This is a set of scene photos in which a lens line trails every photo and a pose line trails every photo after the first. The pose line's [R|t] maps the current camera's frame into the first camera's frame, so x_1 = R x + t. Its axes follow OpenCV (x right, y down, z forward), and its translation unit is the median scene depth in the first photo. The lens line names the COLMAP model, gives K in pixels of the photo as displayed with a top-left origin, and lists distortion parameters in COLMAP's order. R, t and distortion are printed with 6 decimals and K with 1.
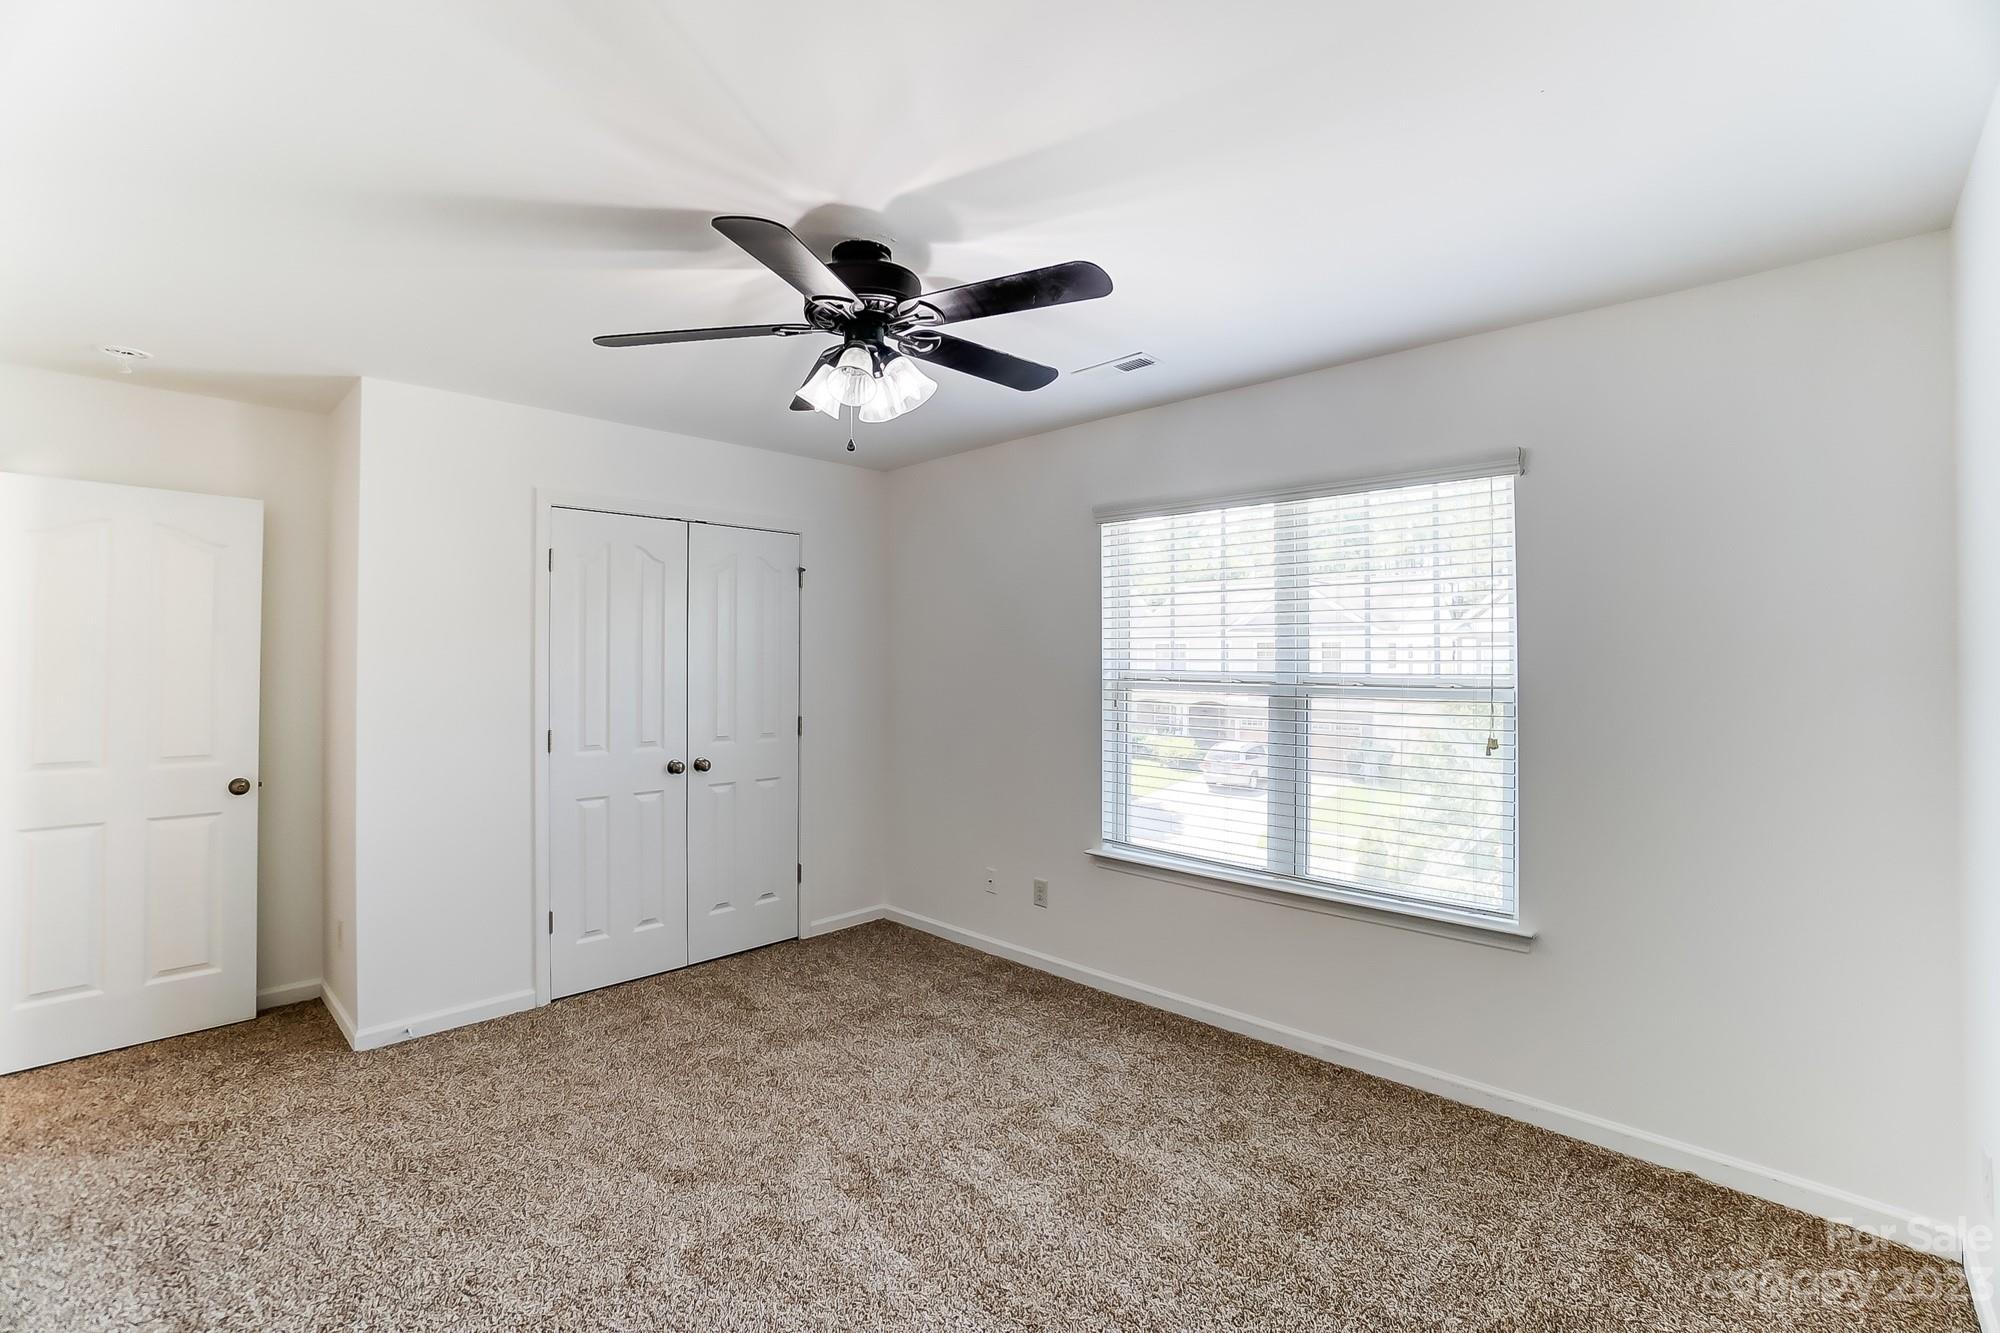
lens RADIAL K [[878.7, 0, 998.2], [0, 878.7, 654.8], [0, 0, 1]] dist [-0.057724, 0.017706]
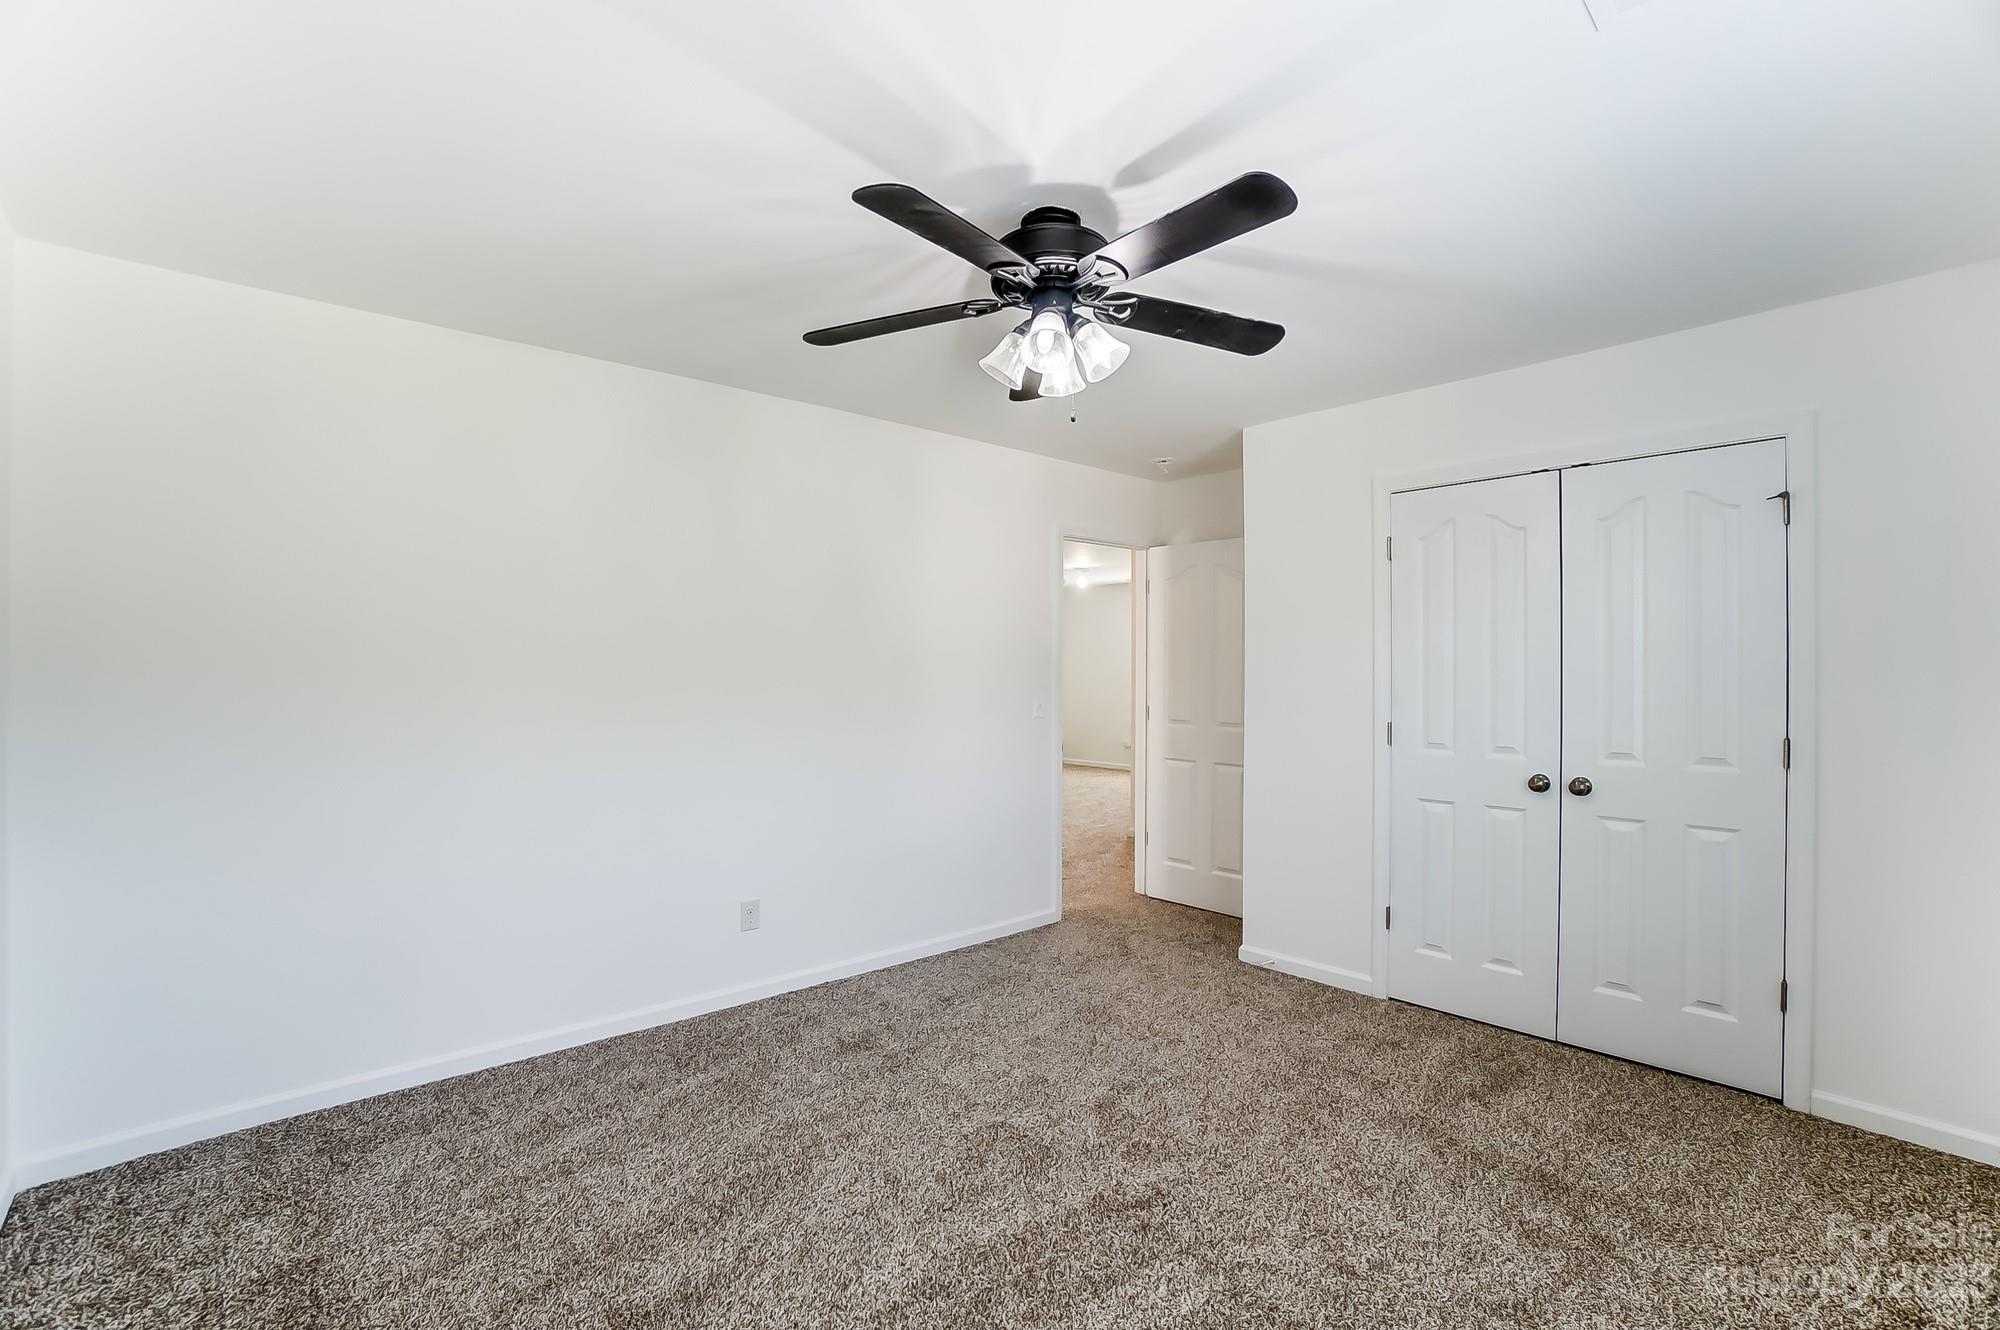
lens RADIAL K [[913.1, 0, 994.6], [0, 913.1, 673.1], [0, 0, 1]] dist [-0.060359, 0.021061]
pose [[-0.086543, -0.001620, -0.996247, 0.575517], [0.005809, 0.999981, -0.002131, 0.032353], [0.996231, -0.005972, -0.086532, 0.681754]]
